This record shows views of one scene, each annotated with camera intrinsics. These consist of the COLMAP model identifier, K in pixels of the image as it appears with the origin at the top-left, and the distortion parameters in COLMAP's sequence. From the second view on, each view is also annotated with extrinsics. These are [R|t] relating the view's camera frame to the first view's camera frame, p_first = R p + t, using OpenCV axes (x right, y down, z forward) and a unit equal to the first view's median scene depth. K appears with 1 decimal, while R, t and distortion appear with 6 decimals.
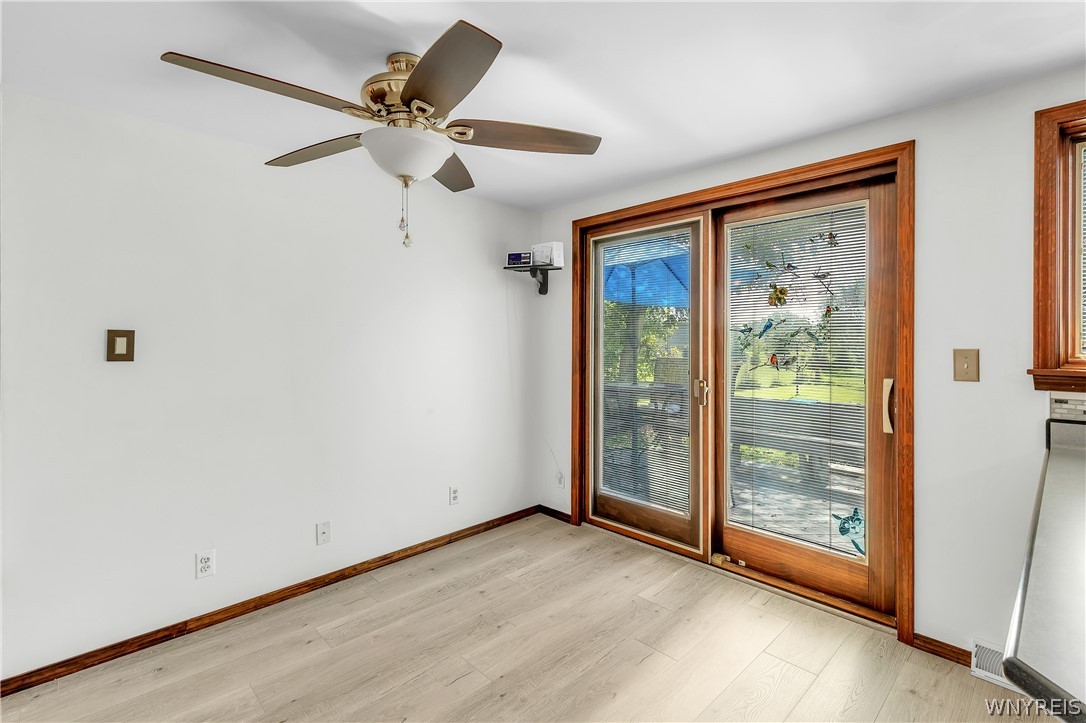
lens RADIAL K [[504.9, 0, 541.3], [0, 504.9, 339.7], [0, 0, 1]] dist [0.001461, -0.000142]
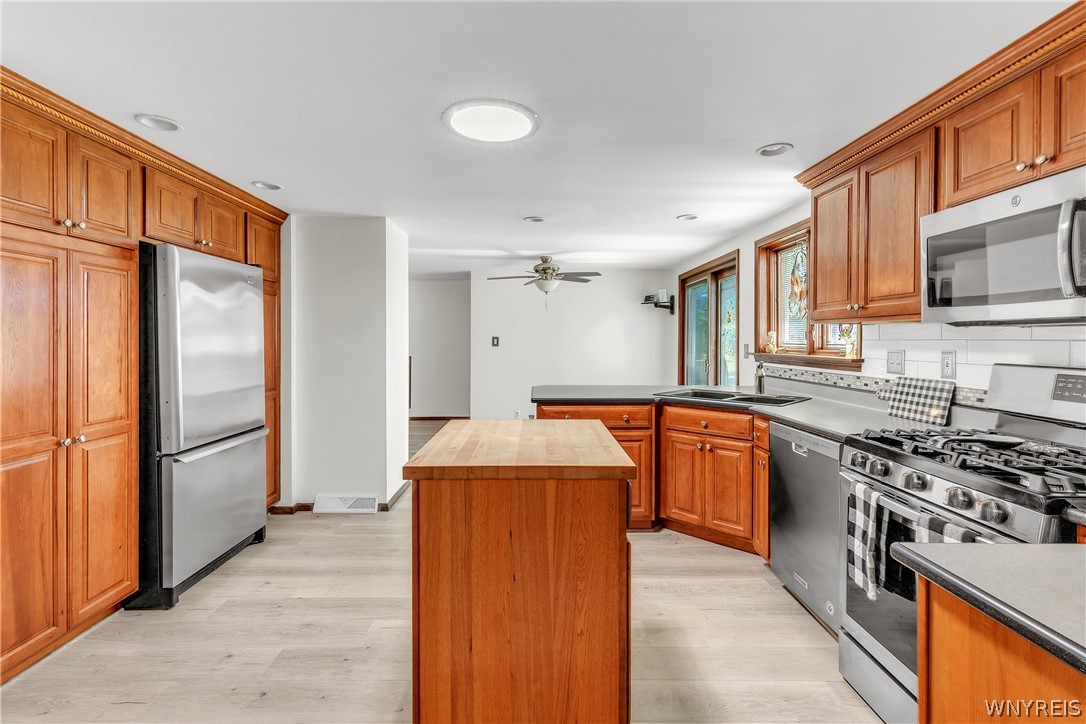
lens RADIAL K [[504.9, 0, 541.3], [0, 504.9, 340.2], [0, 0, 1]] dist [0.001461, -0.000142]
pose [[0.736006, -0.000107, -0.676975, 1.371610], [0.001868, 0.999997, 0.001873, -0.001995], [0.676973, -0.002643, 0.736003, -1.031129]]
